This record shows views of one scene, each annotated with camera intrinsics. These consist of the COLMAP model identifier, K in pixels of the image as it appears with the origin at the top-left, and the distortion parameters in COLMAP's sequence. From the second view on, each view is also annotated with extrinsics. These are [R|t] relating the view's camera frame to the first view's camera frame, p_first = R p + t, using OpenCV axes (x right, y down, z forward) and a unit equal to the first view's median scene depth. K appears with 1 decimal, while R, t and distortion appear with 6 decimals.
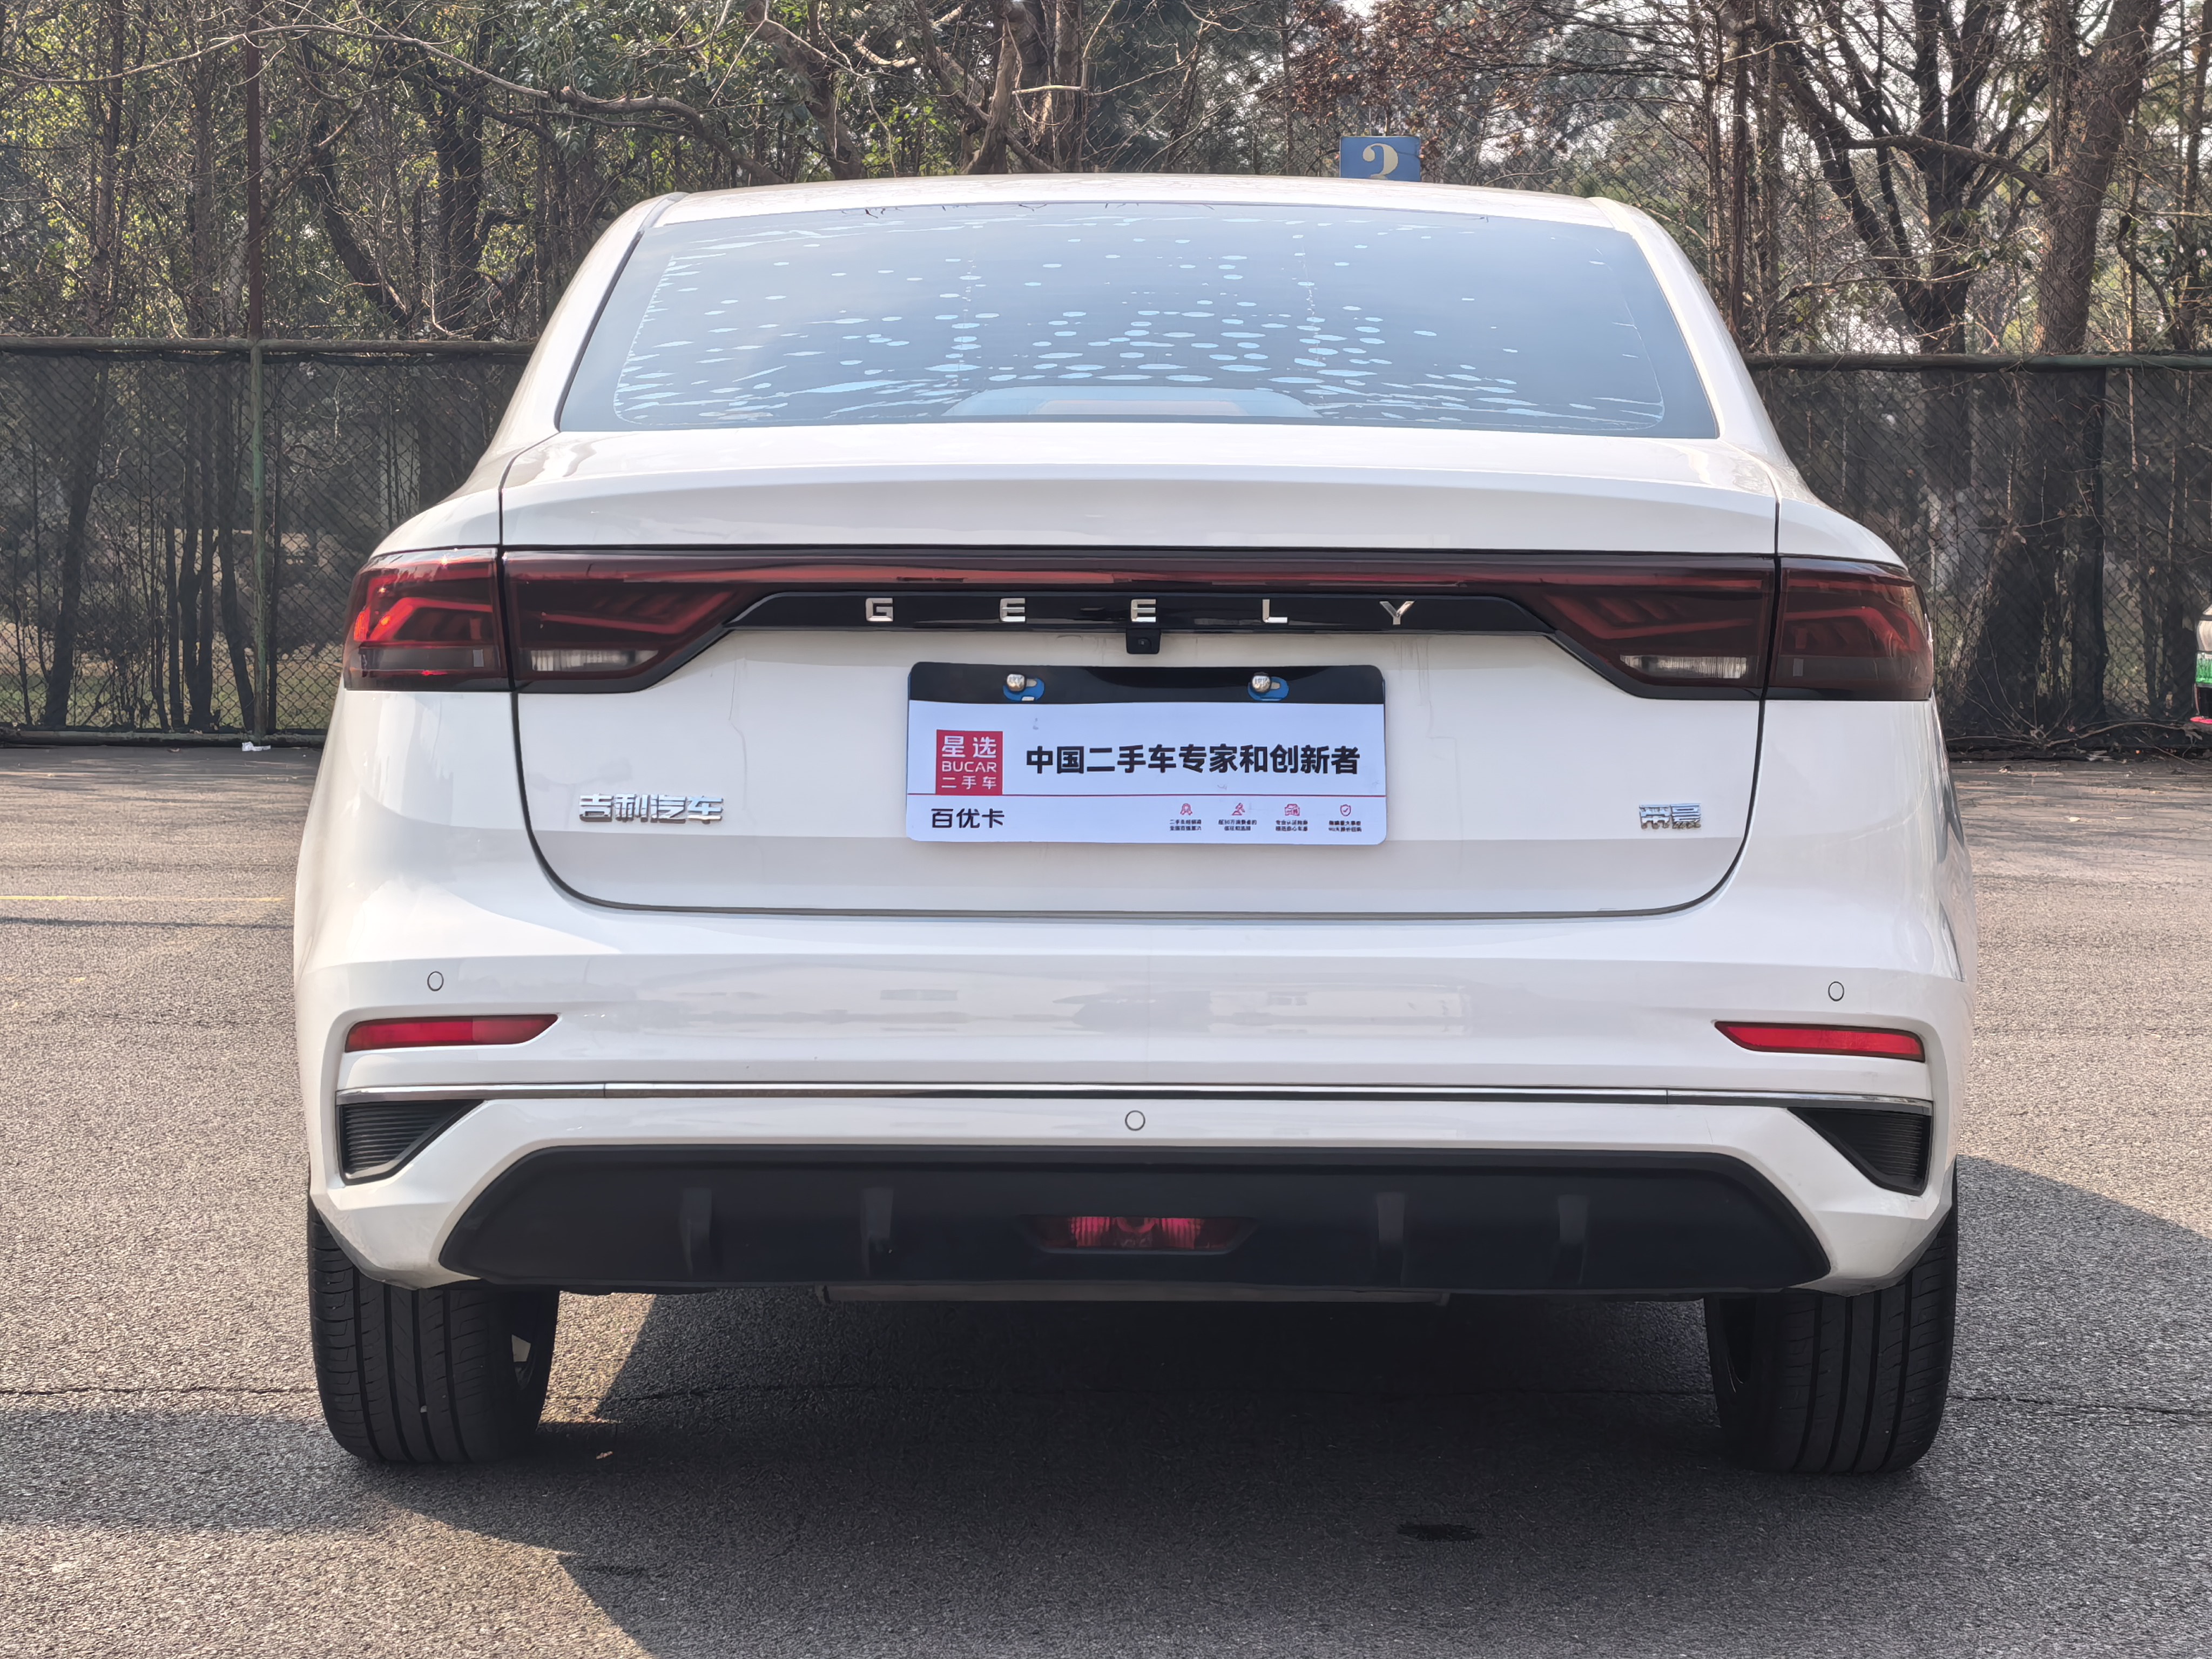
lens RADIAL K [[4712.3, 0, 1106.0], [0, 4712.3, 829.5], [0, 0, 1]] dist [0.302186, 0.032788]
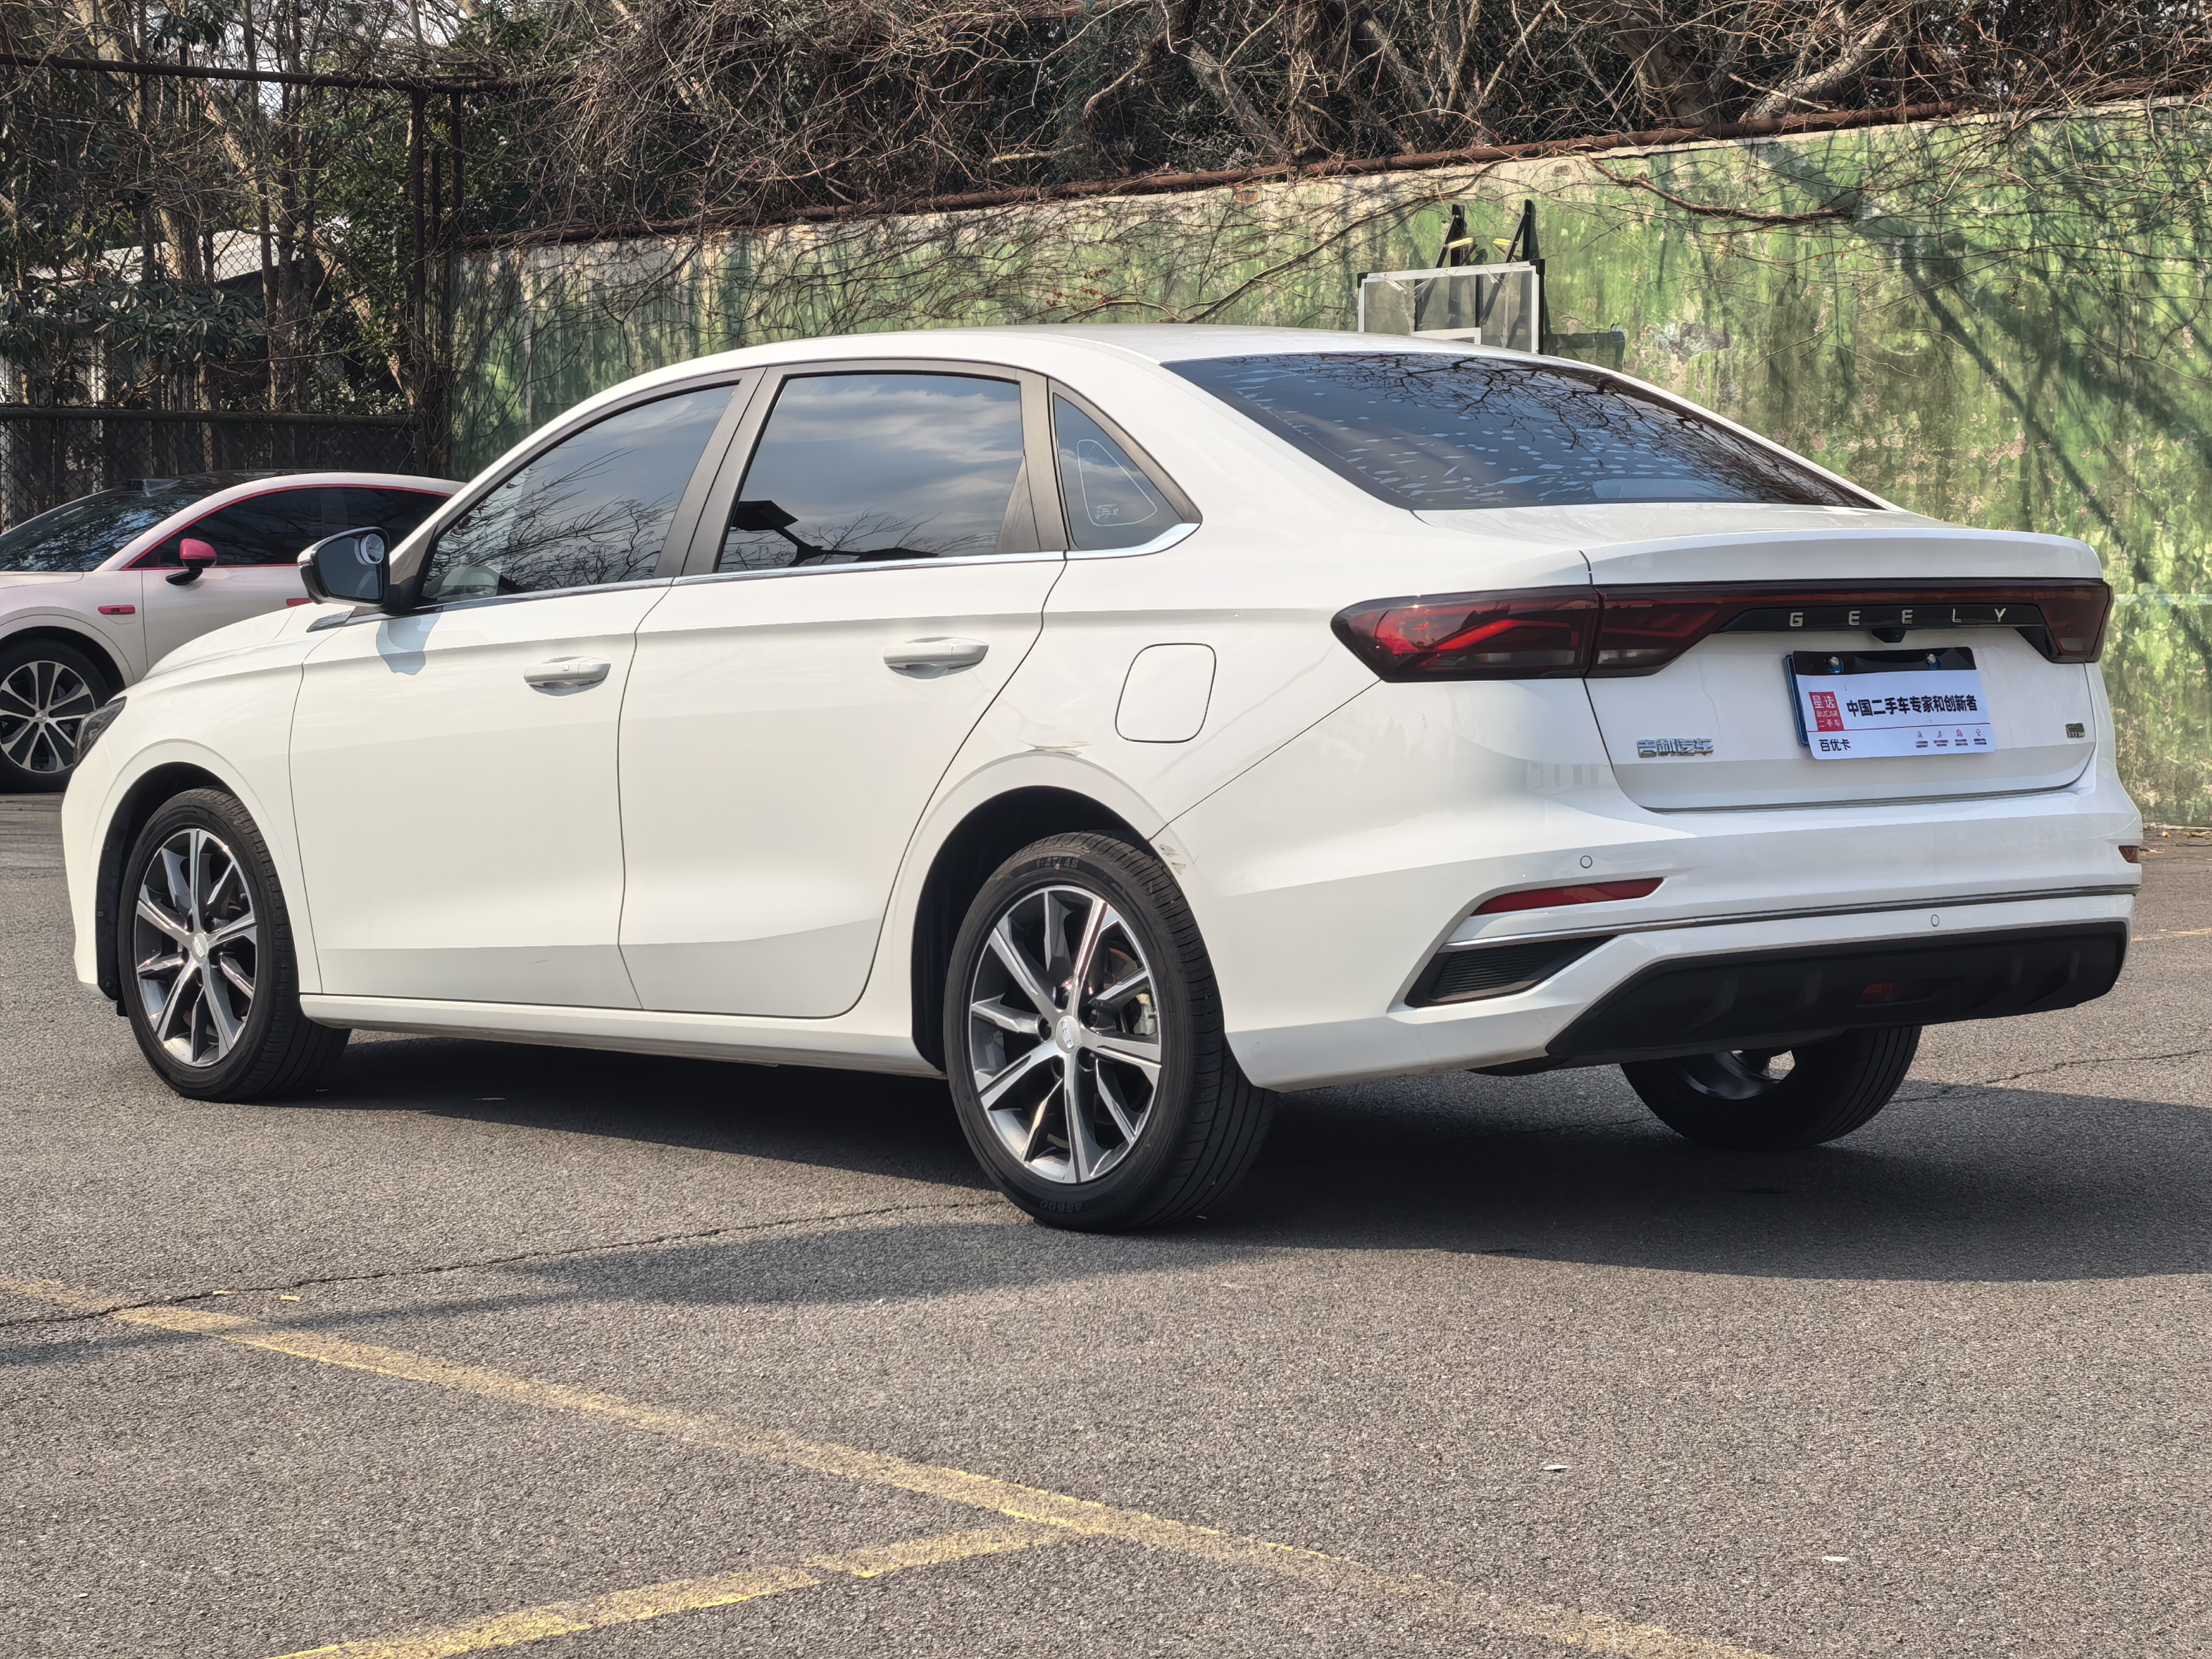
lens RADIAL K [[4712.3, 0, 1106.0], [0, 4712.3, 829.5], [0, 0, 1]] dist [0.302186, 0.032788]
pose [[0.751763, -0.046879, 0.657765, -1.304585], [0.050496, 0.998634, 0.013460, -0.008000], [-0.657497, 0.023095, 0.753103, -0.079315]]
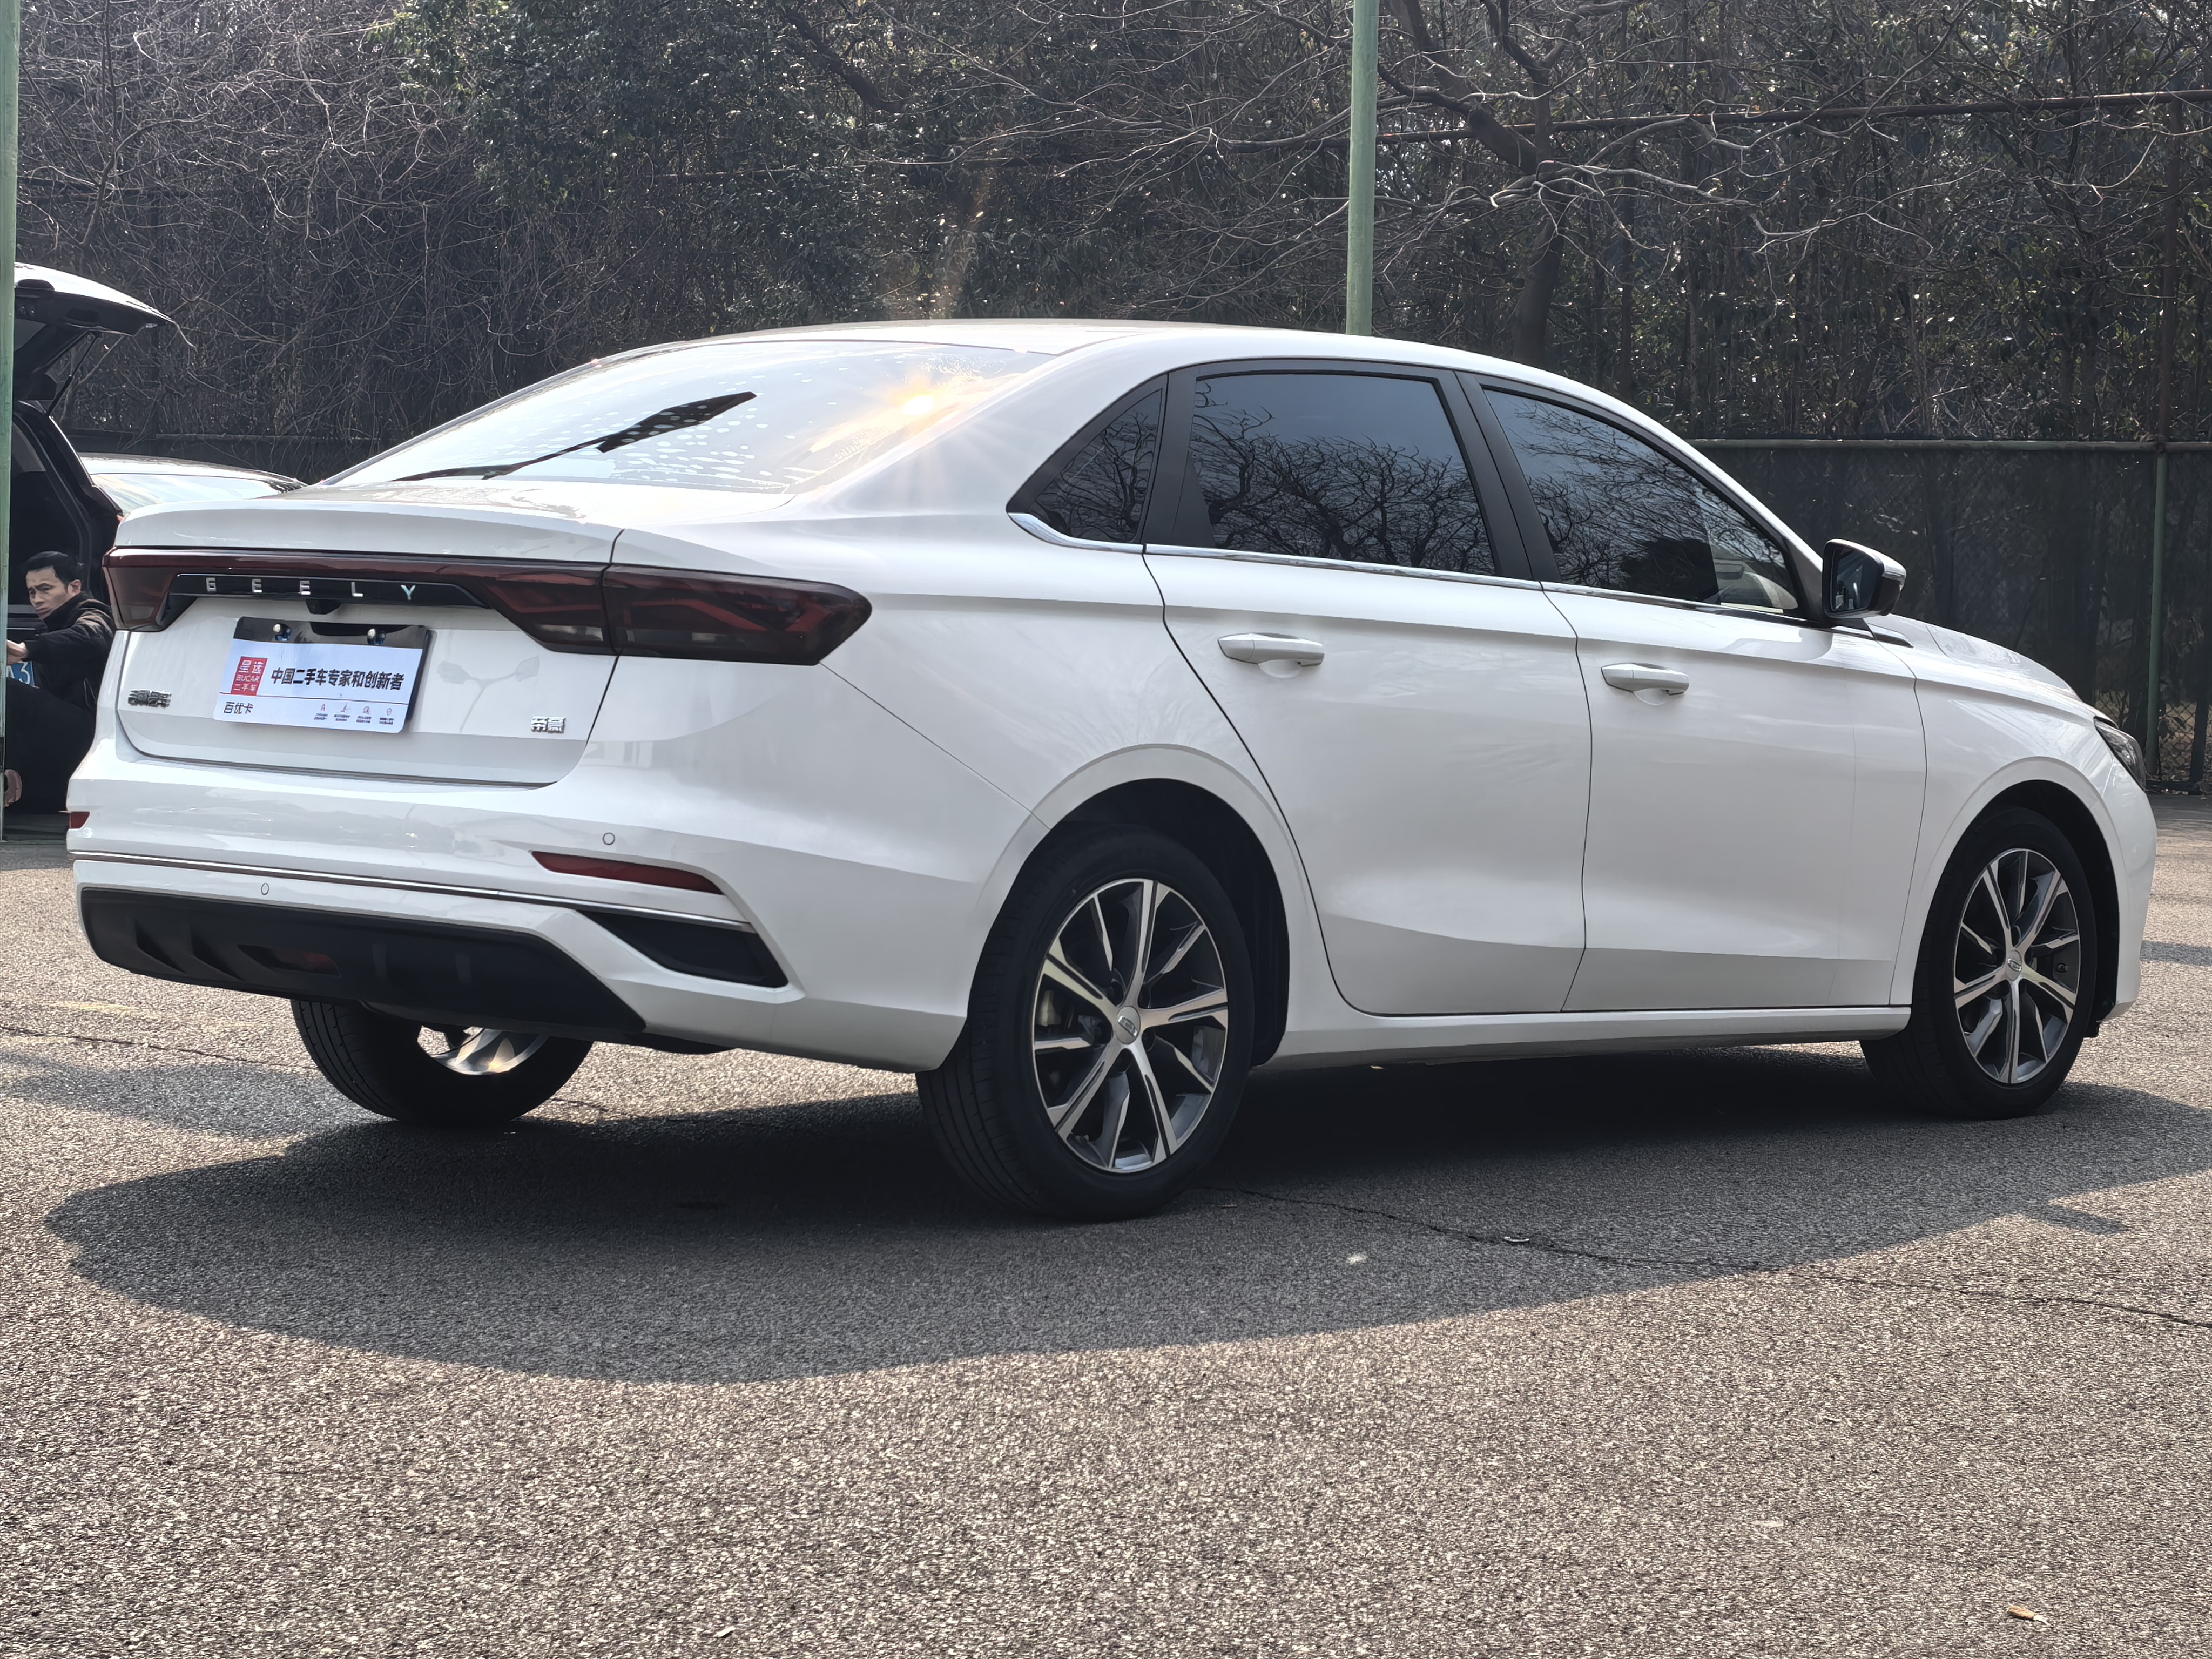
lens RADIAL K [[4712.3, 0, 1106.0], [0, 4712.3, 829.5], [0, 0, 1]] dist [0.302186, 0.032788]
pose [[0.743414, 0.050949, -0.666888, 1.336468], [-0.063858, 0.997946, 0.005056, 0.012517], [0.665776, 0.038827, 0.745141, -0.064033]]
